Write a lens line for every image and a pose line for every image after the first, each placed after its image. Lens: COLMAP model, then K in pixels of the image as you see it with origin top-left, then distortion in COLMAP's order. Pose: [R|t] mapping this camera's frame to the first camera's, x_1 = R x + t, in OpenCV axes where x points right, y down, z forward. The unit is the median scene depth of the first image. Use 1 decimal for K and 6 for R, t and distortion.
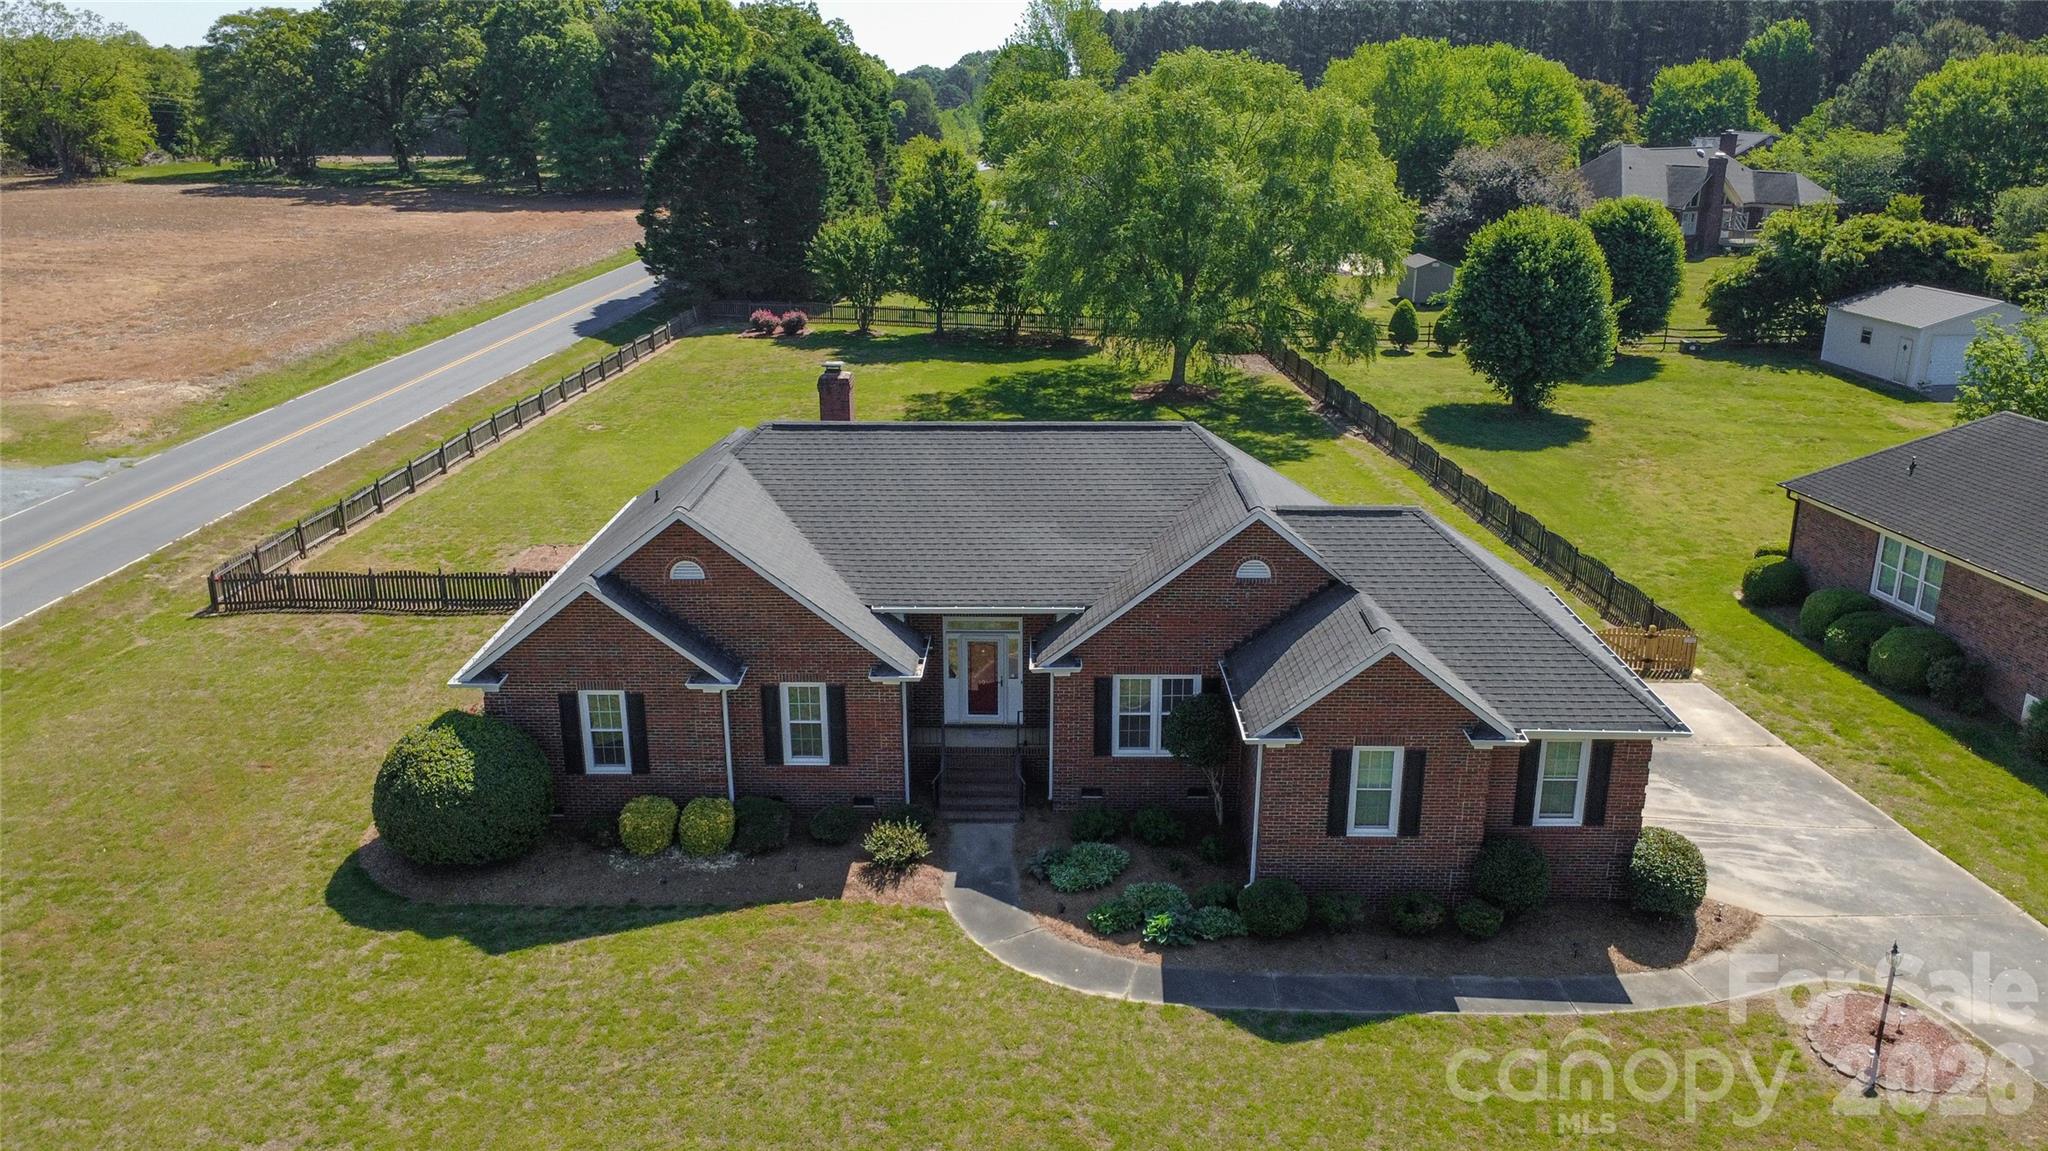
lens RADIAL K [[1511.6, 0, 1002.4], [0, 1511.6, 601.0], [0, 0, 1]] dist [0.000881, -0.001169]
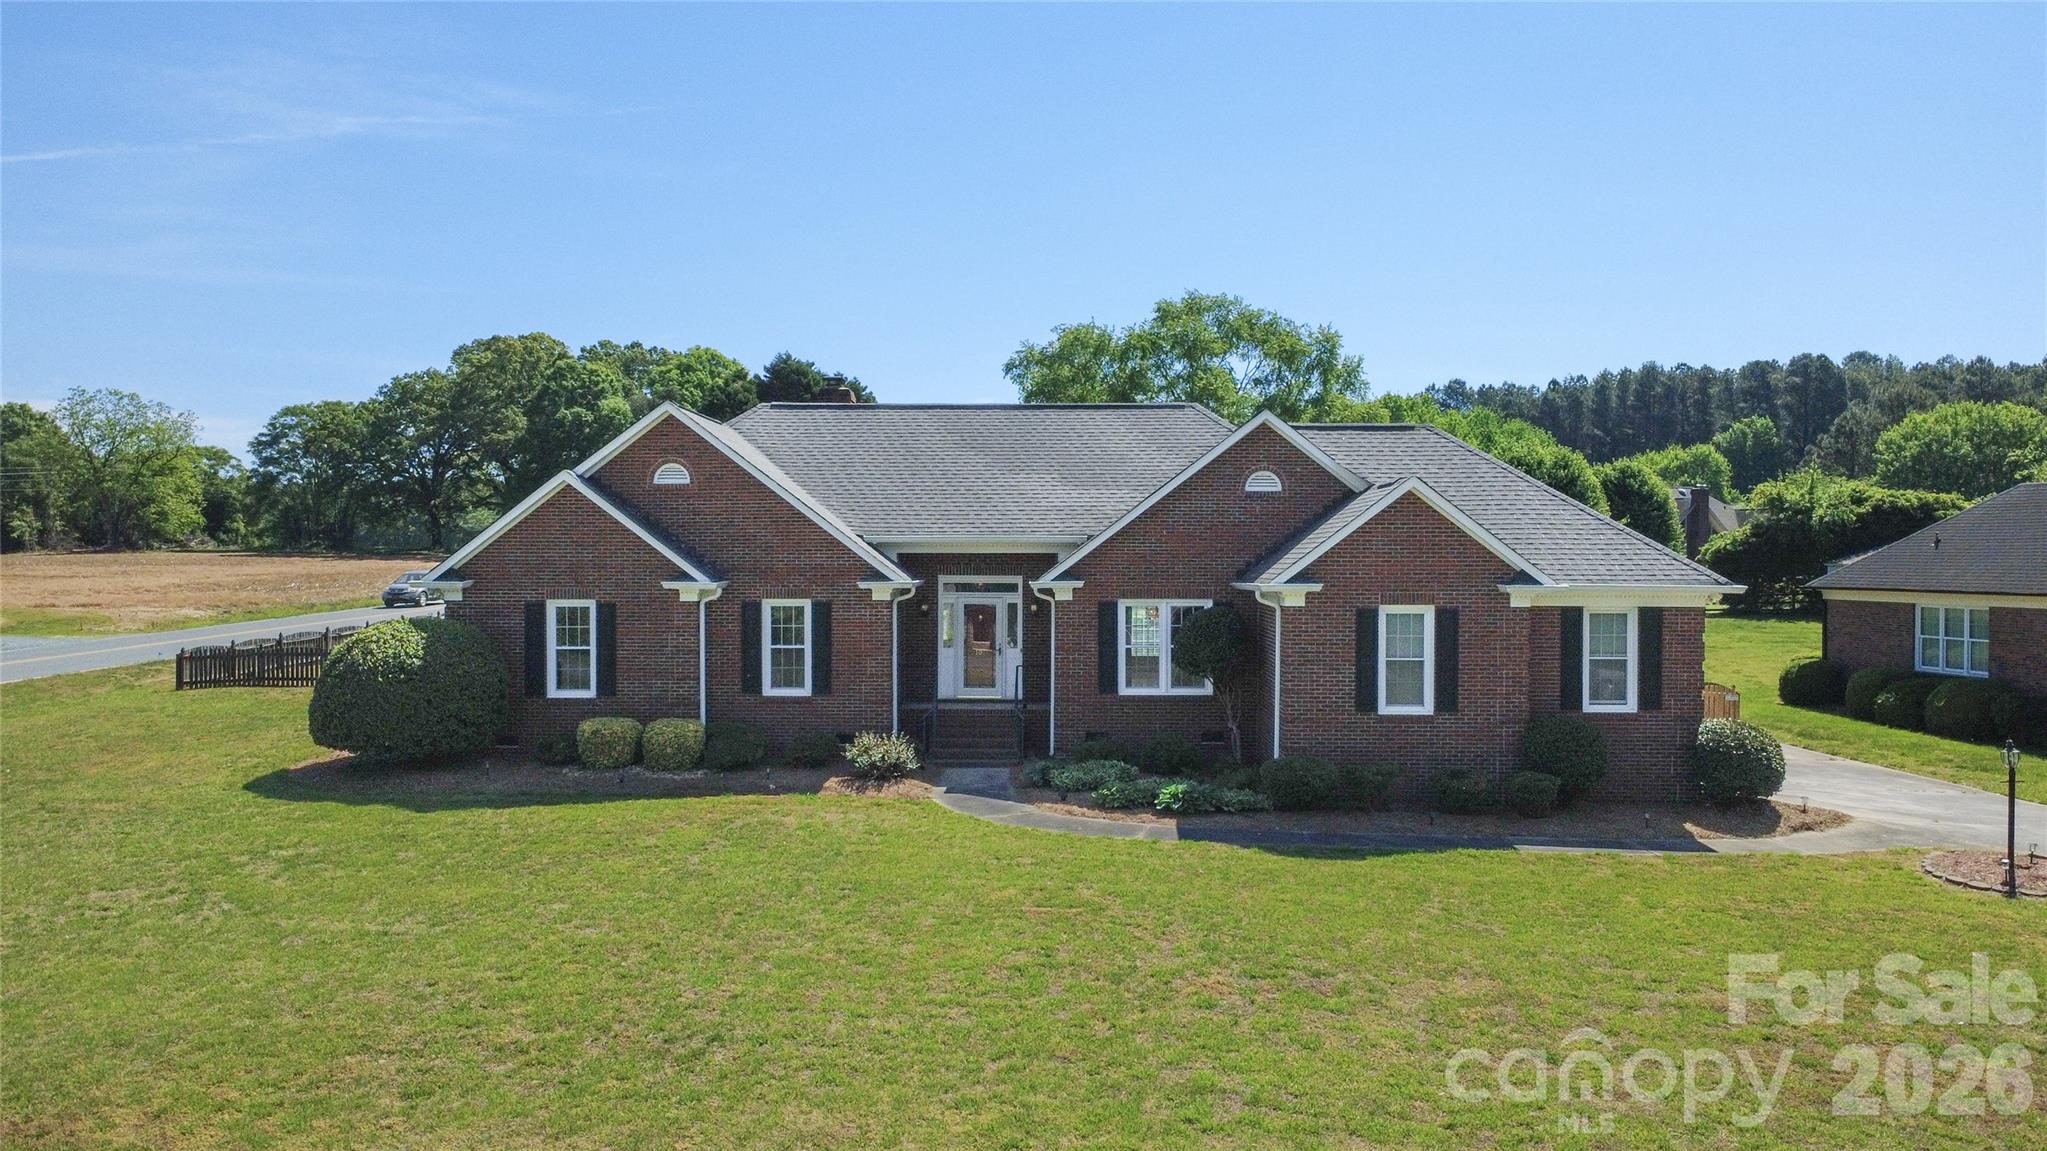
lens RADIAL K [[1510.8, 0, 1002.5], [0, 1510.8, 601.4], [0, 0, 1]] dist [0.000881, -0.001169]
pose [[0.999966, 0.004764, -0.006693, 0.003872], [-0.006516, 0.956102, -0.292961, 0.157415], [0.005003, 0.292995, 0.956101, 0.050492]]
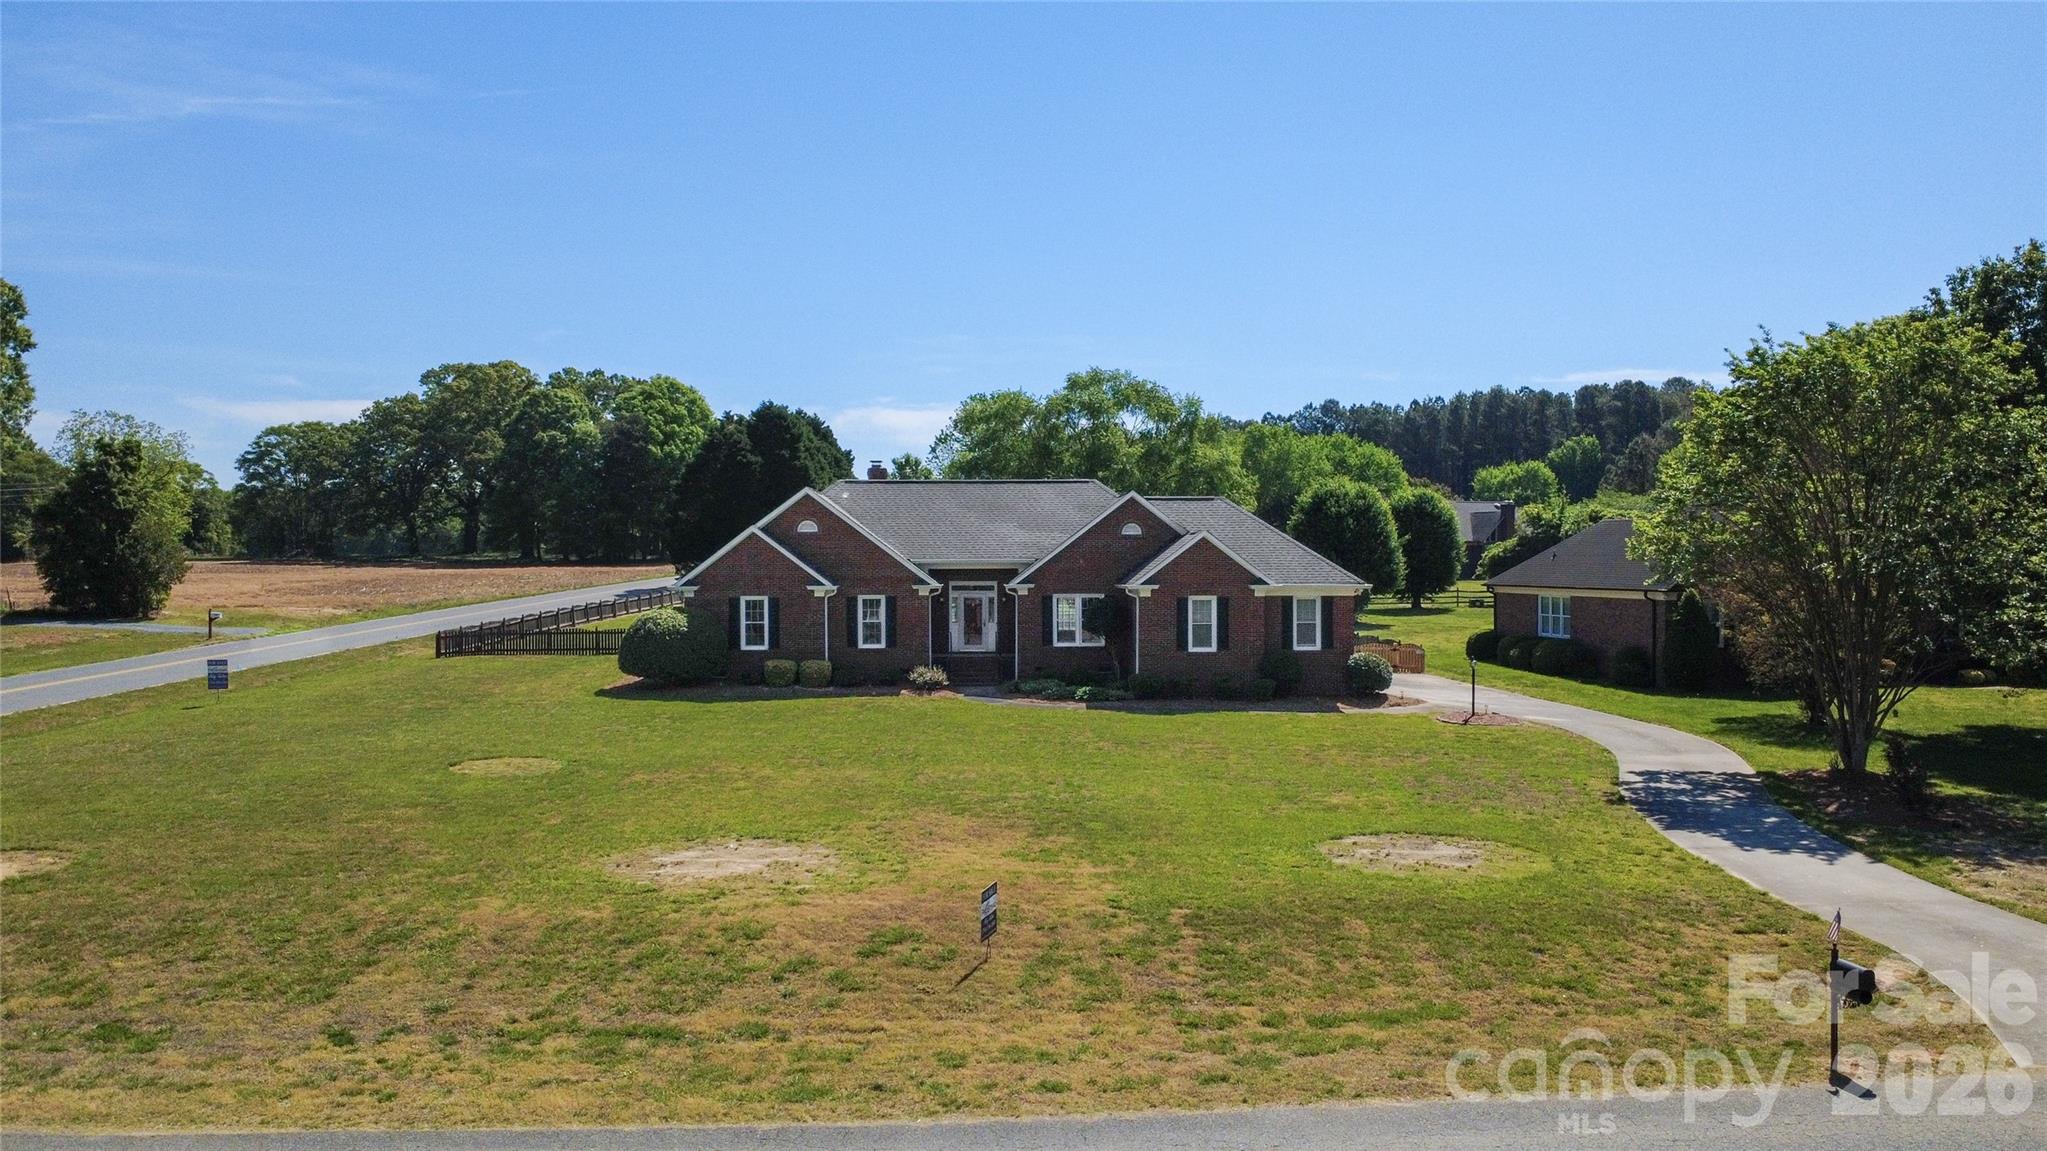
lens RADIAL K [[1510.8, 0, 993.4], [0, 1510.8, 617.6], [0, 0, 1]] dist [0.000881, -0.001169]
pose [[0.998759, -0.002175, 0.049753, -0.038191], [0.016179, 0.959024, -0.282863, 0.269460], [-0.047099, 0.283317, 0.957869, -0.302583]]
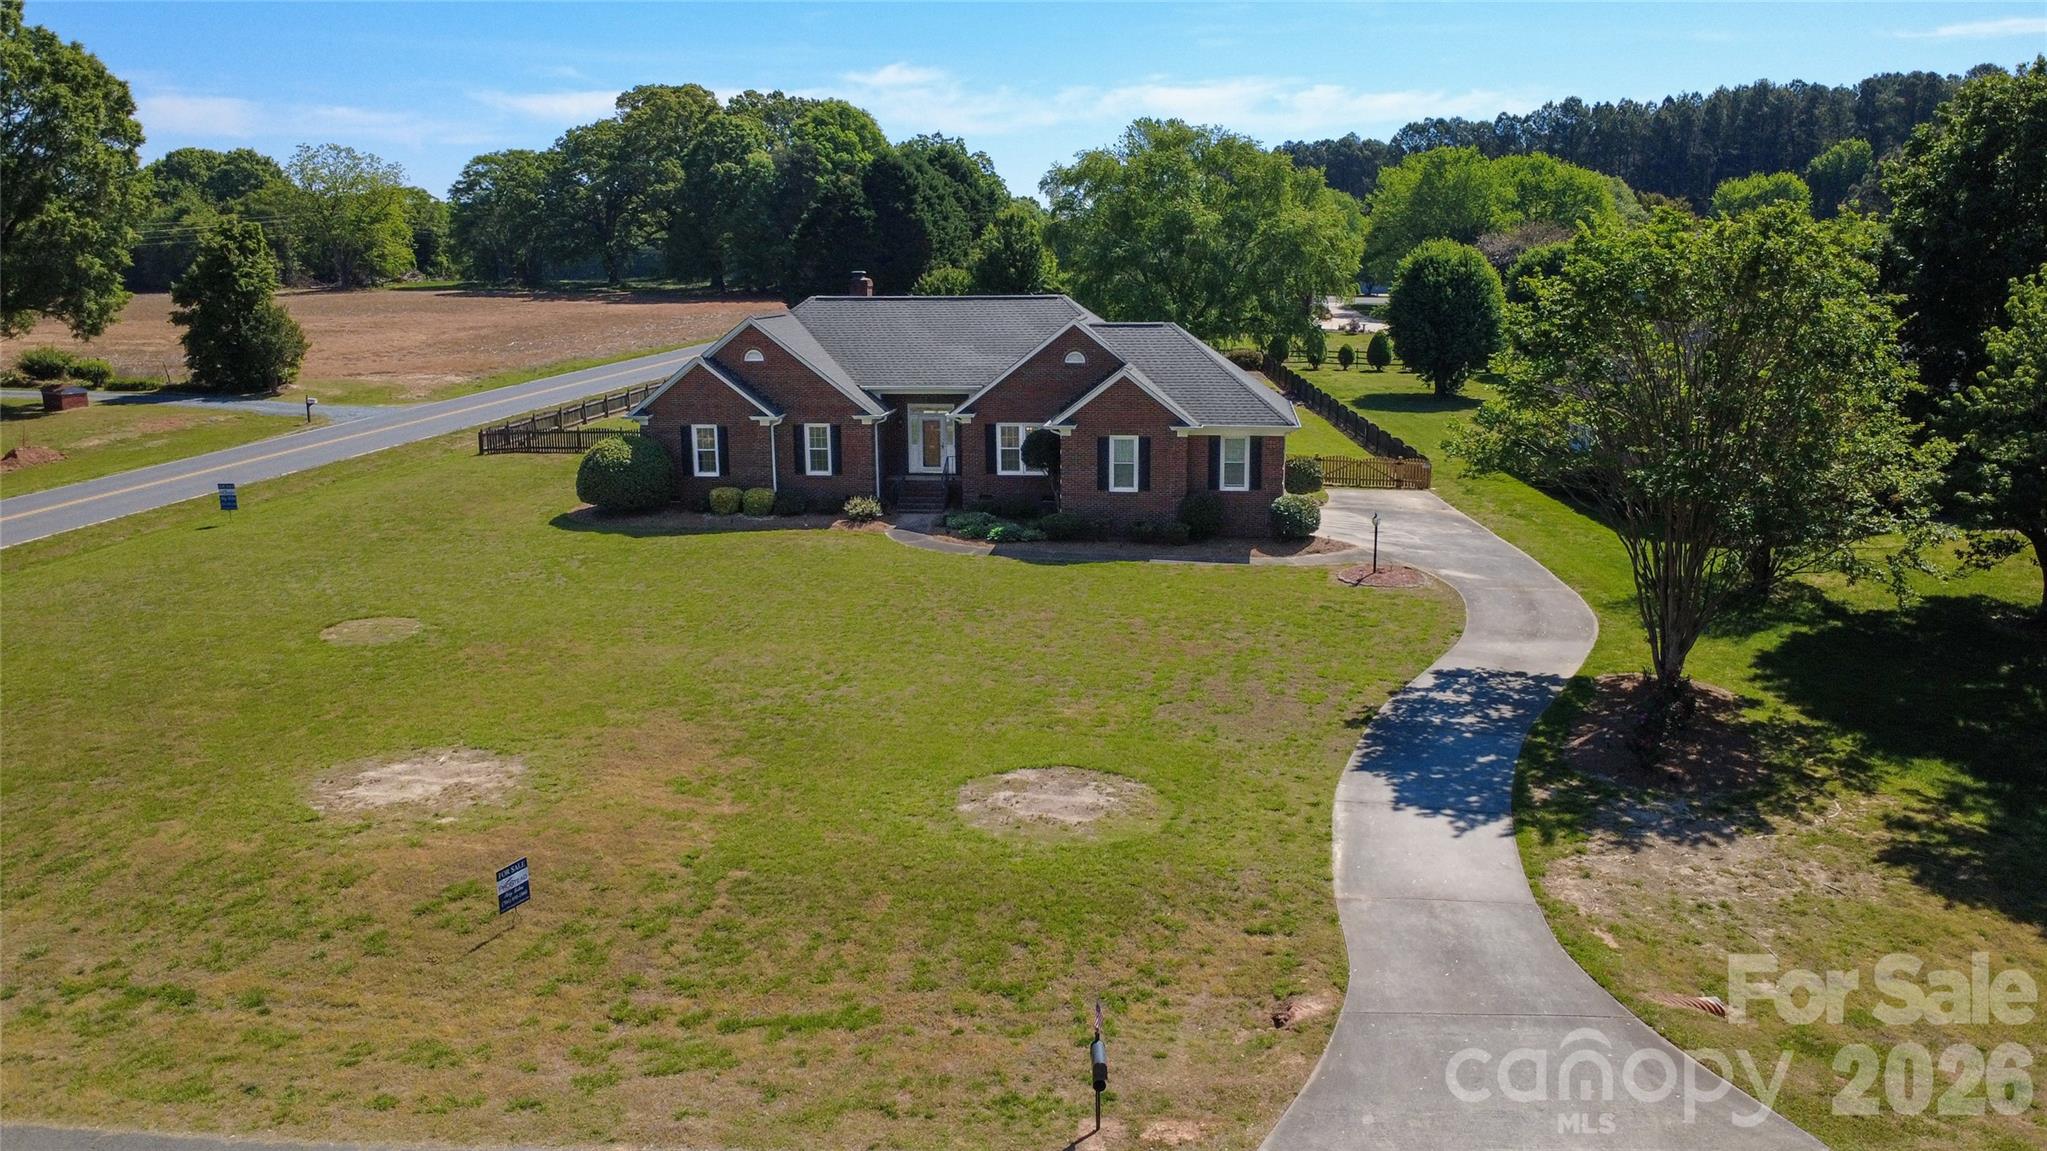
lens RADIAL K [[1510.8, 0, 994.8], [0, 1510.8, 613.2], [0, 0, 1]] dist [0.000881, -0.001169]
pose [[0.992721, 0.021420, -0.118520, 0.135046], [-0.032068, 0.995543, -0.088685, 0.200770], [0.116092, 0.091840, 0.988983, -0.324184]]
